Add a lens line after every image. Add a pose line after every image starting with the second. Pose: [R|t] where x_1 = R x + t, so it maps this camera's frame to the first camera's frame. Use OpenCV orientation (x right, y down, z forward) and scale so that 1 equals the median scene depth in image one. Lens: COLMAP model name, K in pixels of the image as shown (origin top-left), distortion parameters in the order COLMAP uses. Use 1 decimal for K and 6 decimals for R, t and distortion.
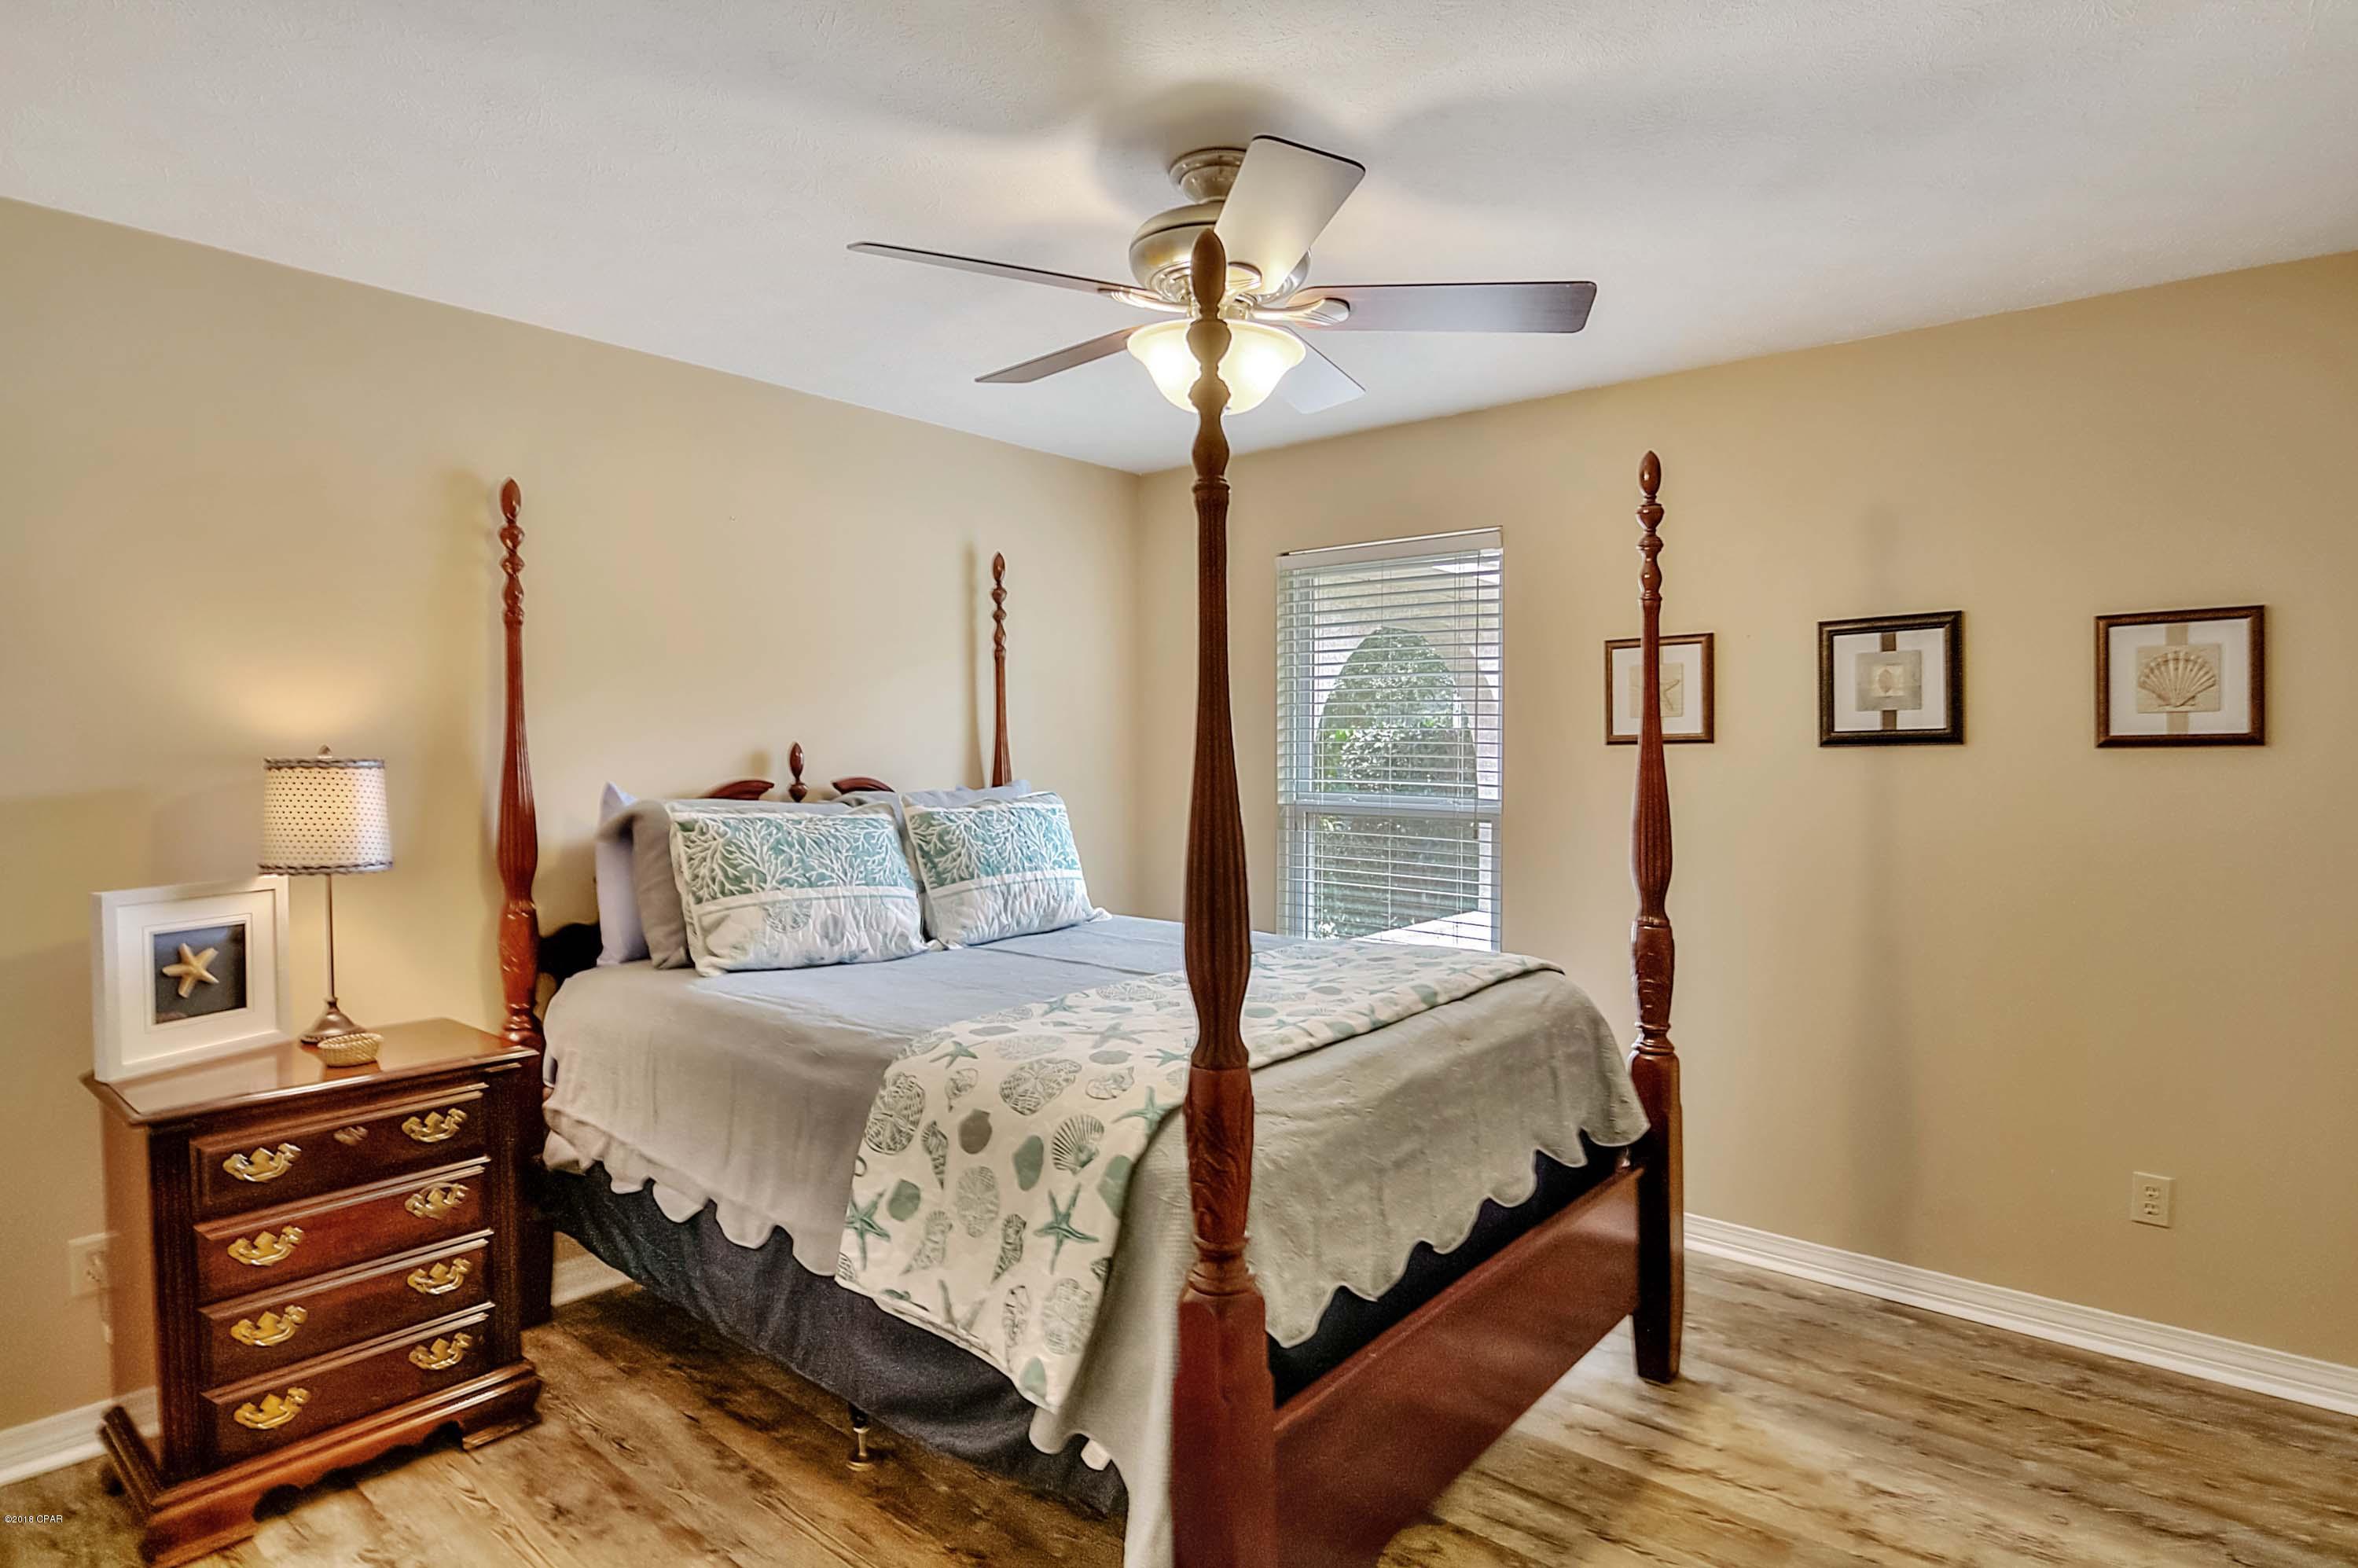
lens RADIAL K [[1245.5, 0, 1192.5], [0, 1245.5, 788.8], [0, 0, 1]] dist [-0.013198, -0.005670]
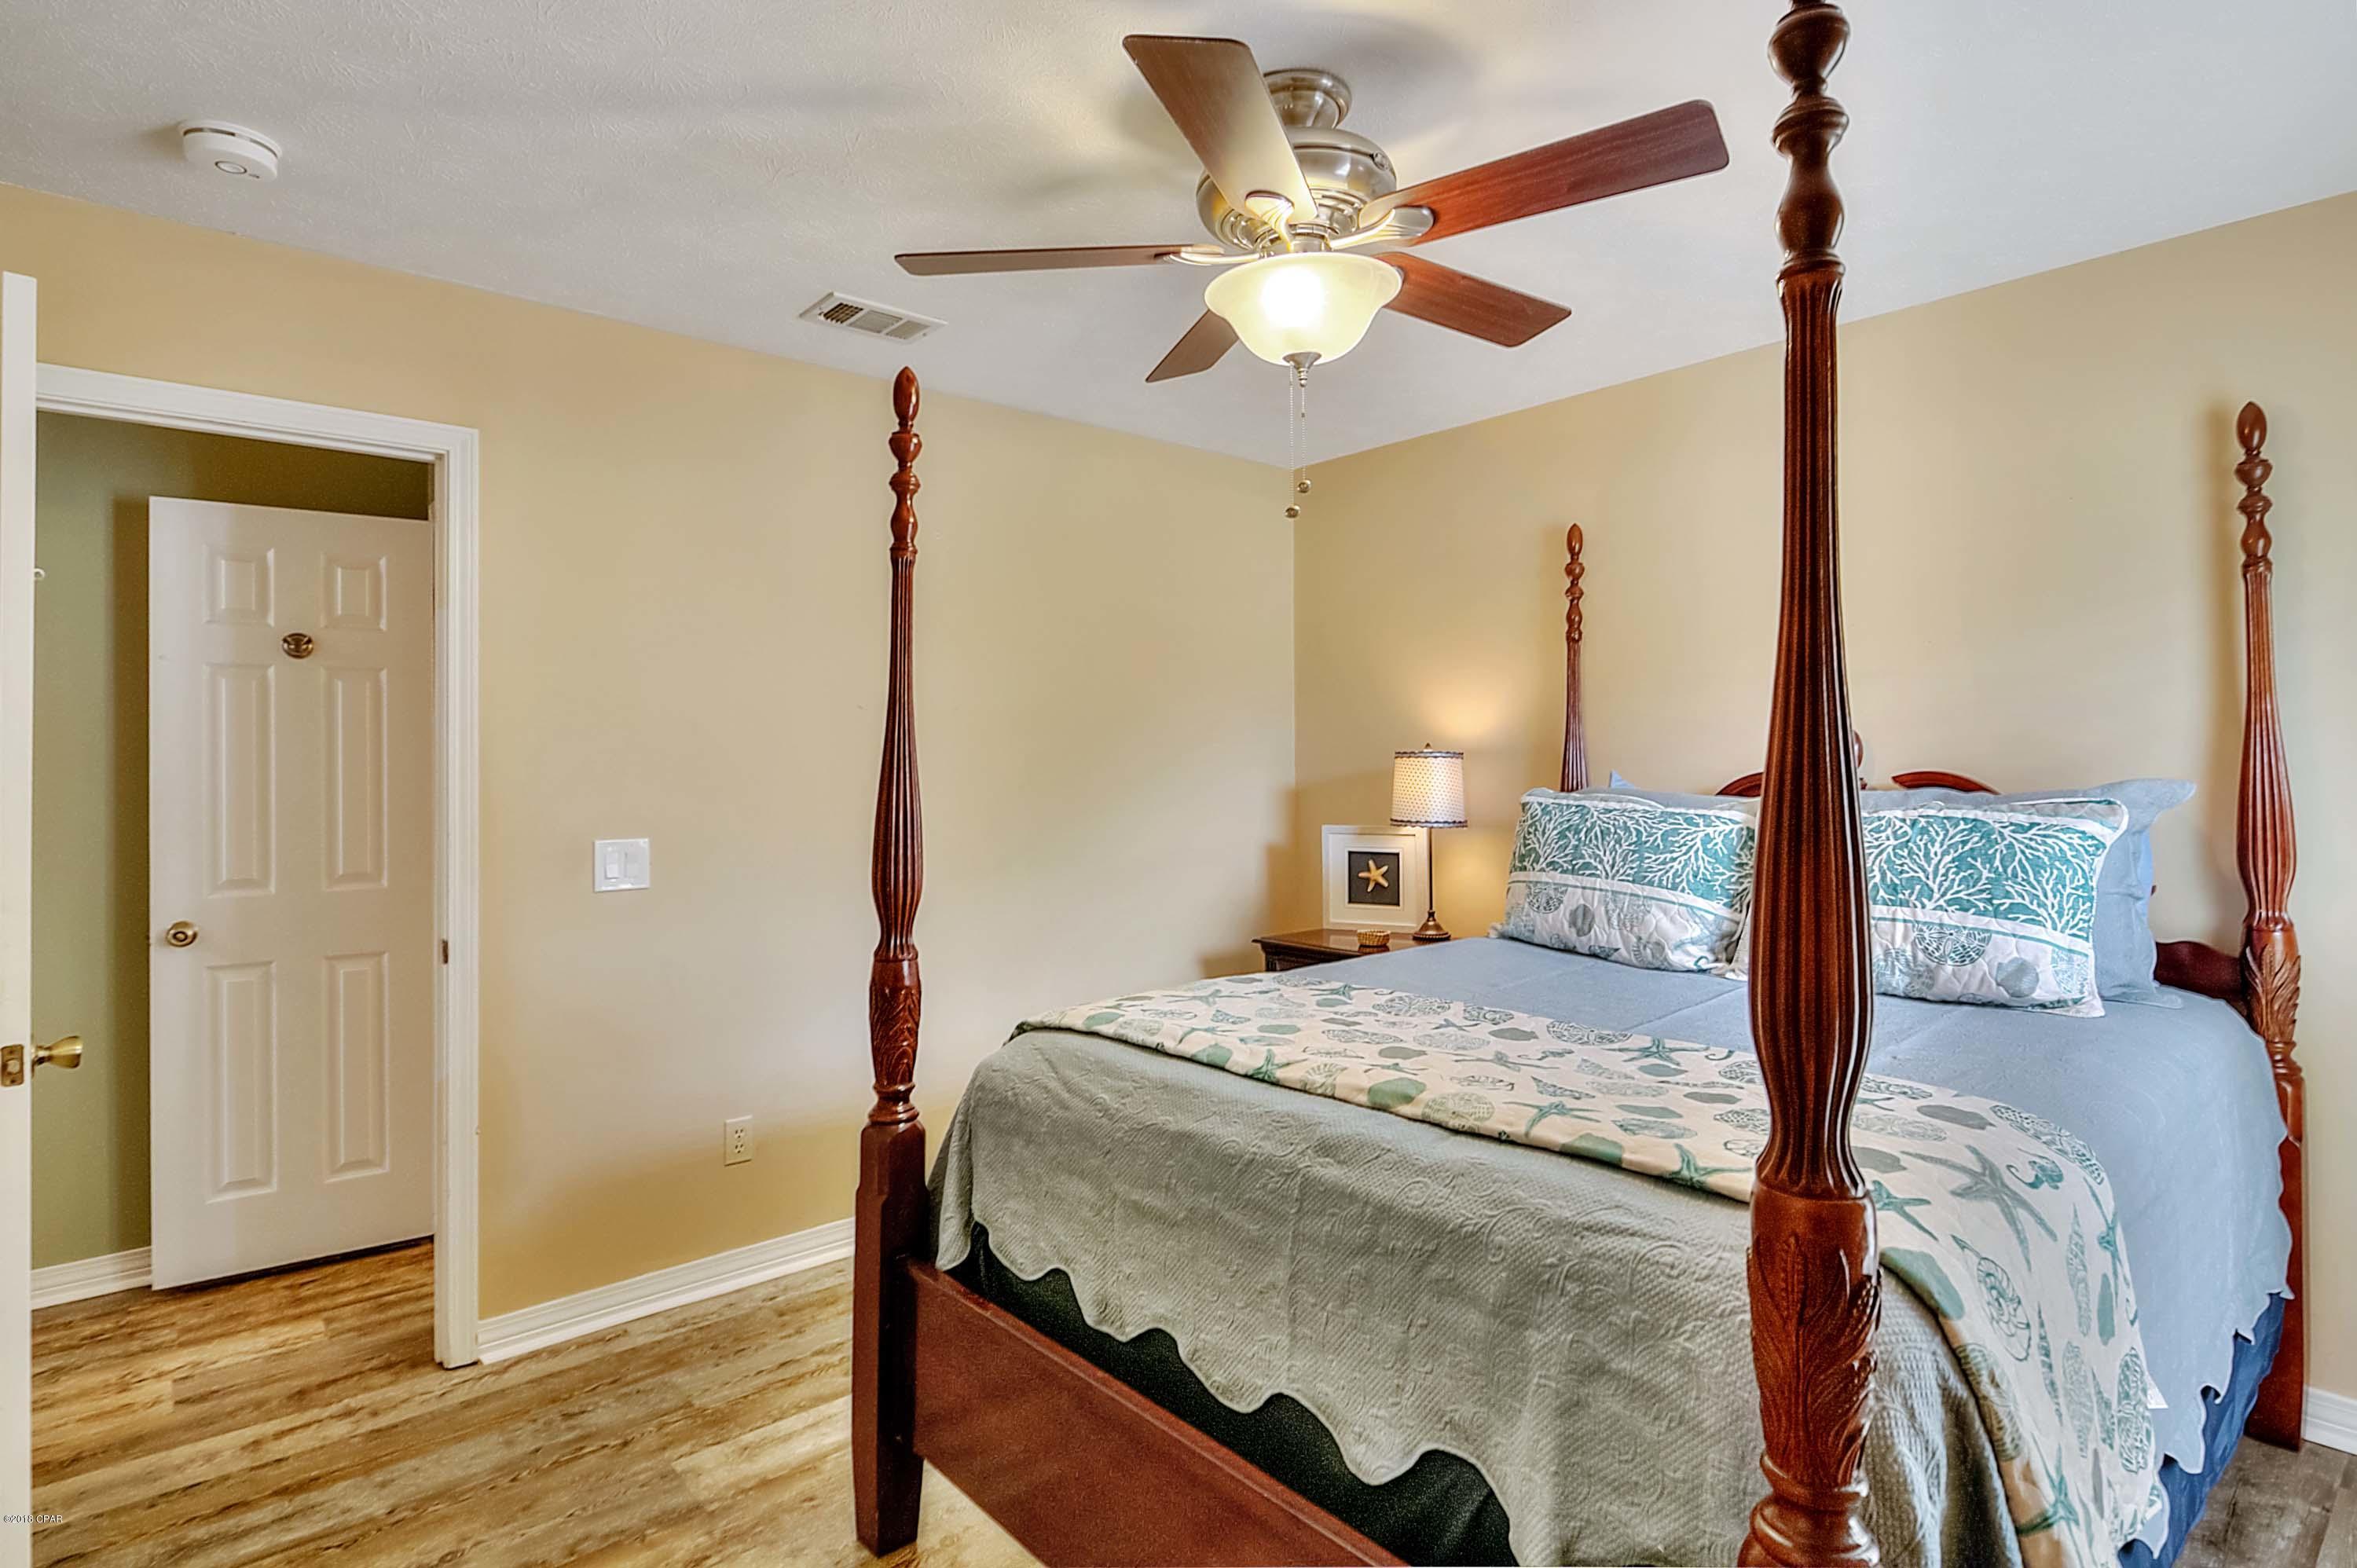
lens RADIAL K [[1244.9, 0, 1192.7], [0, 1244.9, 763.1], [0, 0, 1]] dist [-0.013198, -0.005670]
pose [[-0.176941, 0.000932, -0.984221, 0.849037], [-0.026758, 0.999625, 0.005757, -0.009567], [0.983858, 0.027354, -0.176849, 0.998947]]
